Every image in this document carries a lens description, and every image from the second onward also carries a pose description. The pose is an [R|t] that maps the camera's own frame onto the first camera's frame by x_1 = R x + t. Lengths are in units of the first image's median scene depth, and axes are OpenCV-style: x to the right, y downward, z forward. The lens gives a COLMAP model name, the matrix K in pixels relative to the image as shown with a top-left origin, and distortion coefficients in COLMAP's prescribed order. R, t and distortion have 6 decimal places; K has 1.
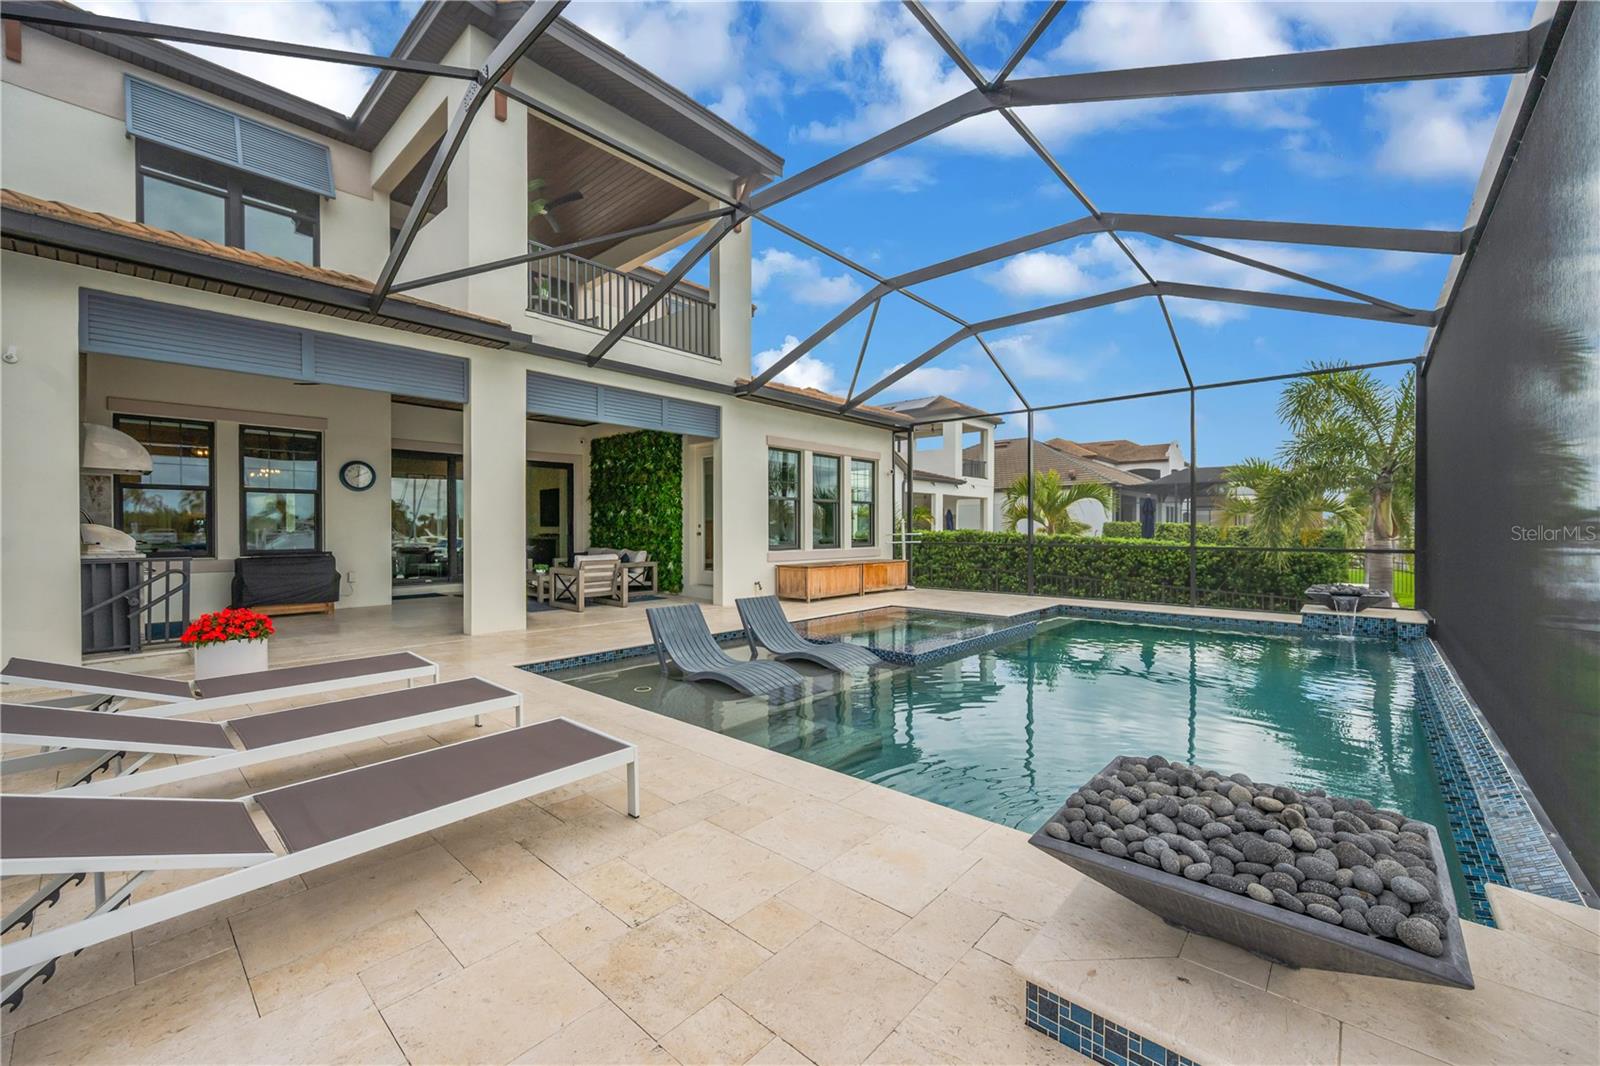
lens RADIAL K [[628.6, 0, 800.3], [0, 628.6, 531.9], [0, 0, 1]] dist [0.000506, -0.000080]
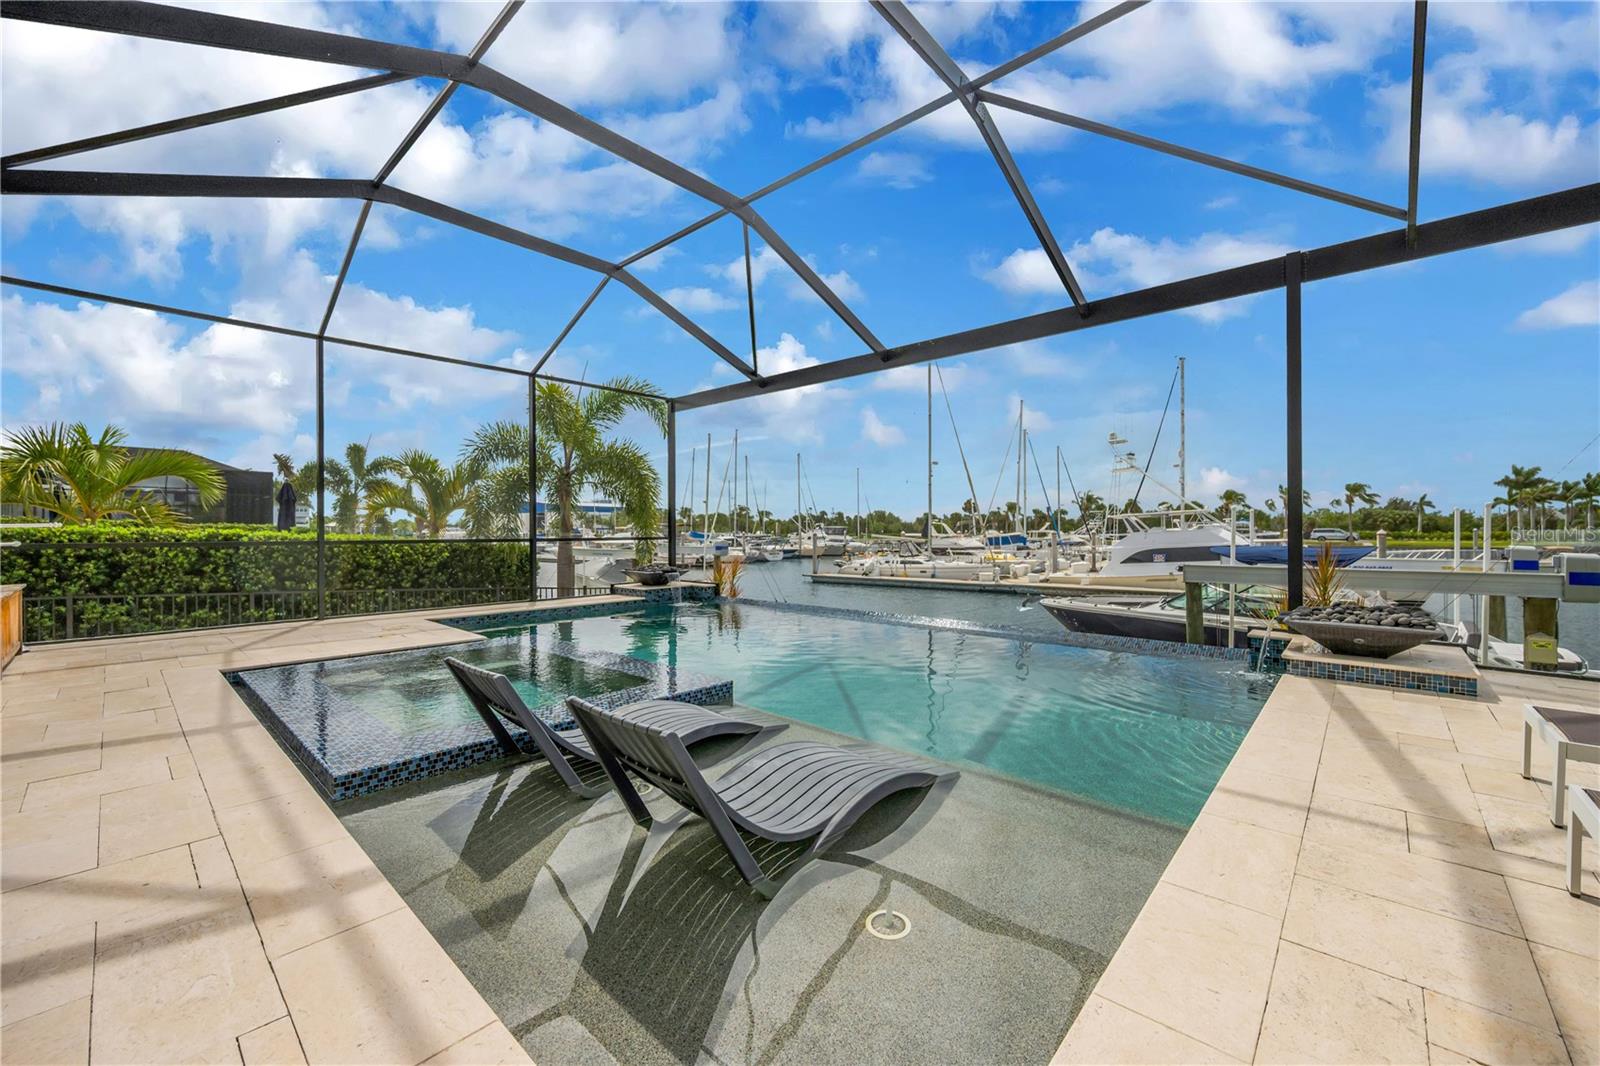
lens RADIAL K [[628.6, 0, 799.8], [0, 628.6, 532.1], [0, 0, 1]] dist [0.000506, -0.000080]
pose [[0.009276, -0.006395, 0.999937, -0.248823], [0.004353, 0.999970, 0.006355, 0.005228], [-0.999948, 0.004294, 0.009304, 0.432669]]
